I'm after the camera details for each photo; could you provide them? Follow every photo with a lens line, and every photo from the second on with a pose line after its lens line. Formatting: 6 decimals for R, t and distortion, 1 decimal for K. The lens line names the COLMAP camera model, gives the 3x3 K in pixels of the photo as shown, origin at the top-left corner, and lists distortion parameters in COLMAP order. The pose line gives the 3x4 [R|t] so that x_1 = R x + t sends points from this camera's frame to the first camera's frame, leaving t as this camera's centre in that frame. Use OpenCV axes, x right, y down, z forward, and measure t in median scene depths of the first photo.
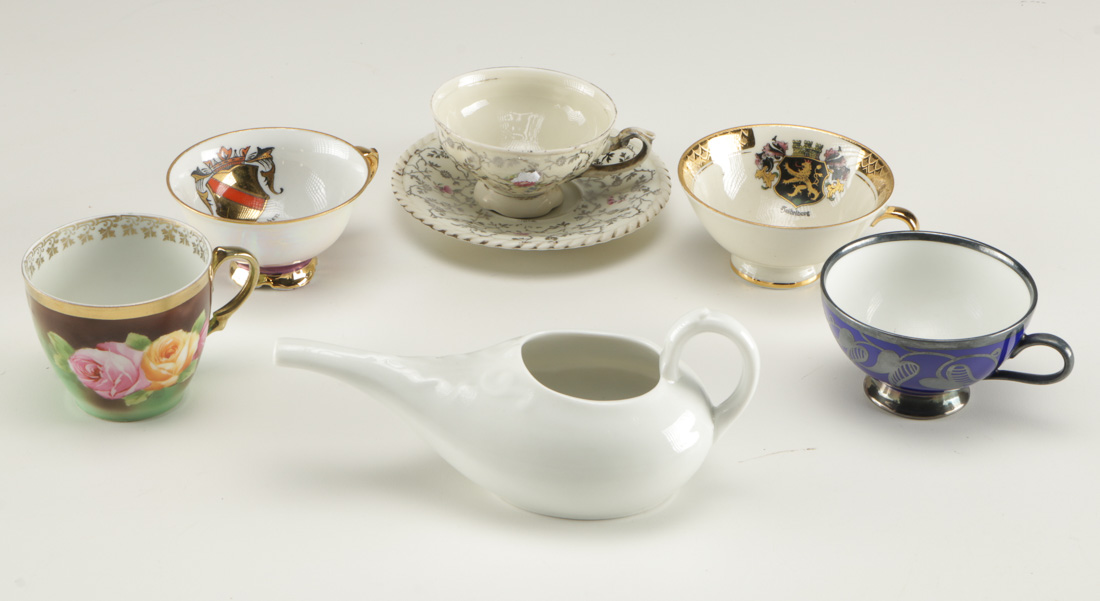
lens RADIAL K [[2891.1, 0, 550.0], [0, 2891.1, 300.1], [0, 0, 1]] dist [-0.039139, 0.000000]
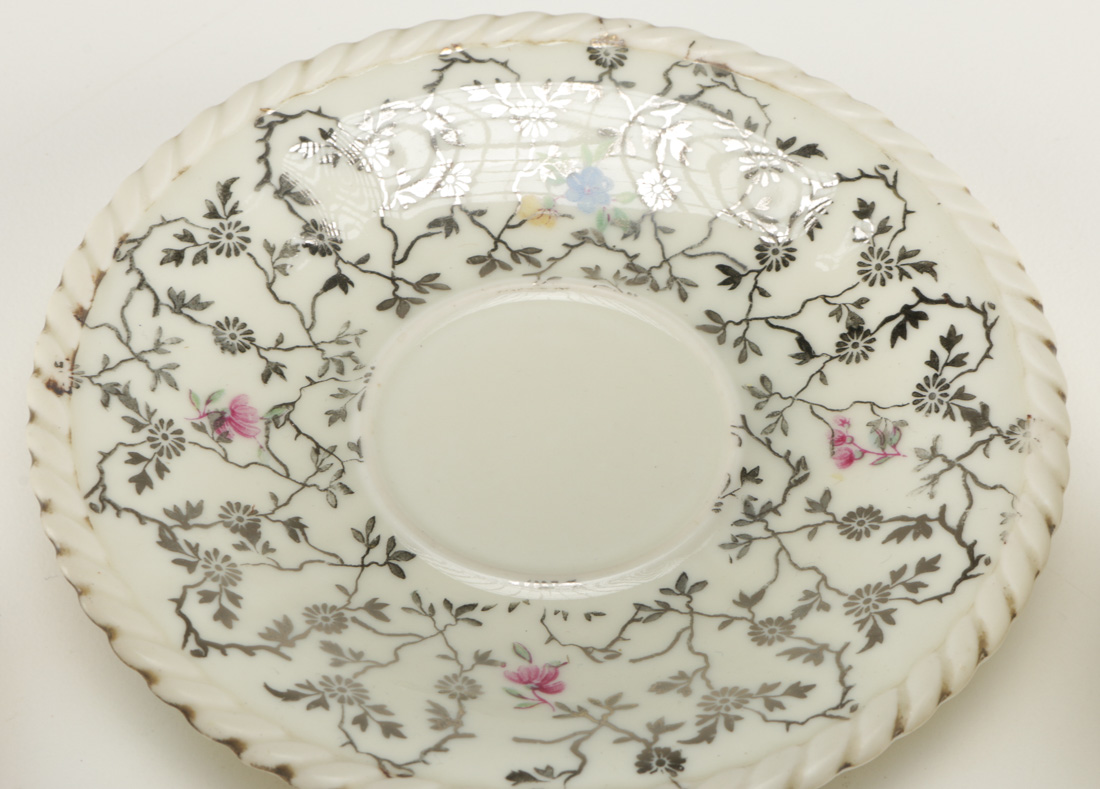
lens RADIAL K [[2882.0, 0, 550.1], [0, 2882.0, 394.4], [0, 0, 1]] dist [-0.104446, 0.000000]
pose [[0.997841, -0.034749, 0.055738, -0.021645], [0.010216, 0.920372, 0.390909, -0.145436], [-0.064884, -0.389496, 0.918740, 0.751990]]
